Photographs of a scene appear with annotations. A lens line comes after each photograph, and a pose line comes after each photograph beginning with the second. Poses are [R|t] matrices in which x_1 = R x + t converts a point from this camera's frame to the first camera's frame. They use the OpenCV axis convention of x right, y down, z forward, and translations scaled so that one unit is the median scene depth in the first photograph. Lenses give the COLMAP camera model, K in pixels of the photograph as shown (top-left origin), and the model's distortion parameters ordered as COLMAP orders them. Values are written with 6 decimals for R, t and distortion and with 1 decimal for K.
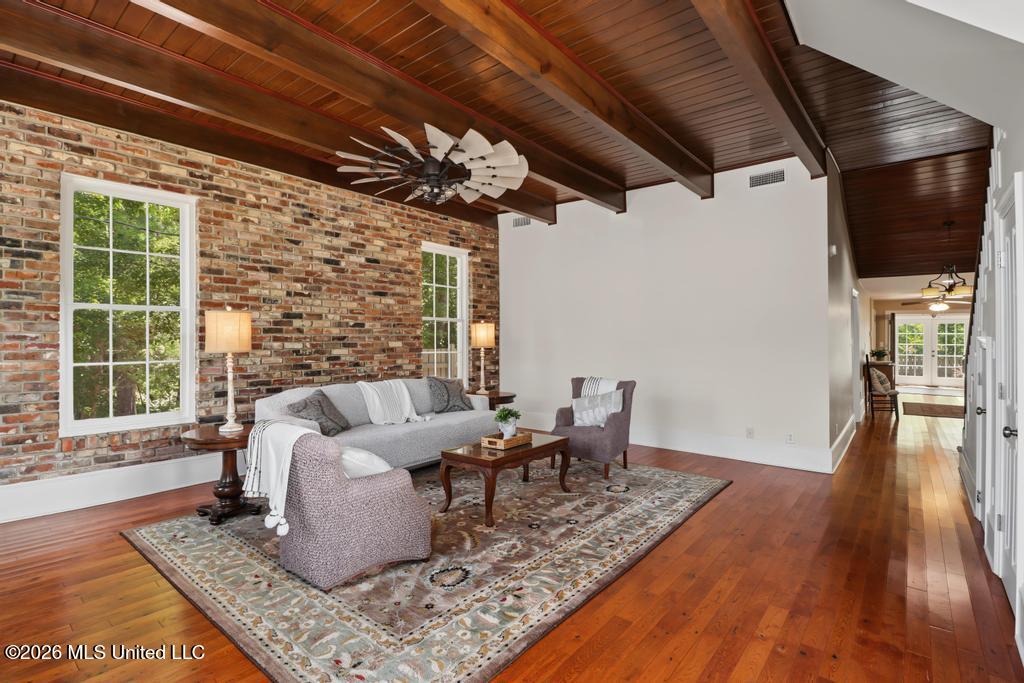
lens RADIAL K [[491.4, 0, 502.7], [0, 491.4, 340.6], [0, 0, 1]] dist [-0.017425, -0.001519]
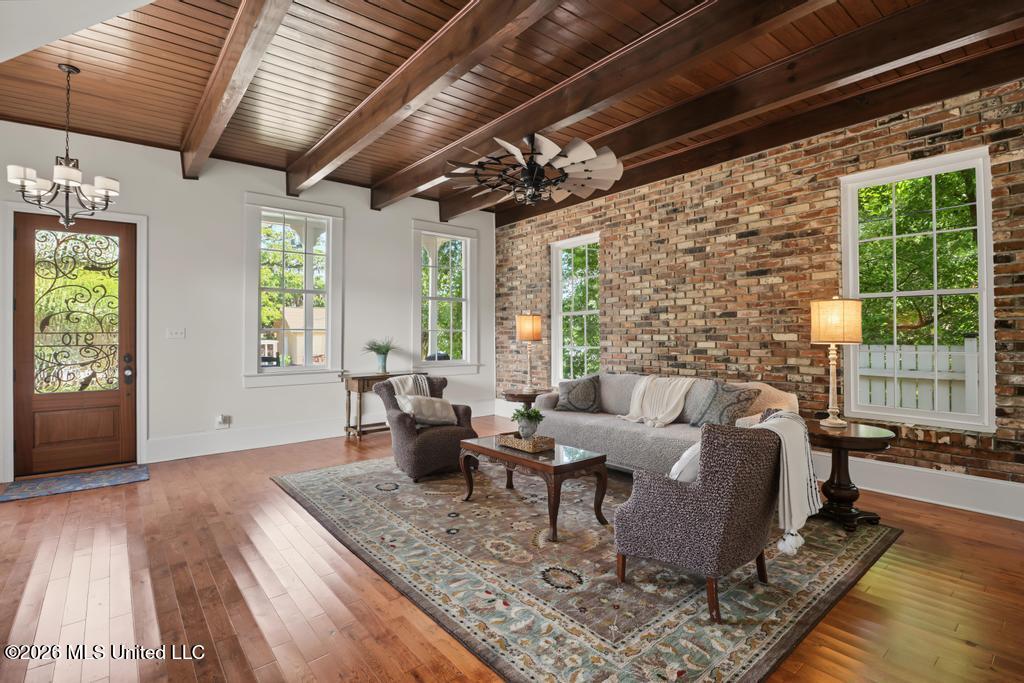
lens RADIAL K [[491.4, 0, 505.4], [0, 491.4, 335.3], [0, 0, 1]] dist [-0.017425, -0.001519]
pose [[-0.206392, 0.002421, -0.978466, 0.651996], [0.007398, 0.999972, 0.000914, 0.001168], [0.978441, -0.007050, -0.206404, 0.823490]]
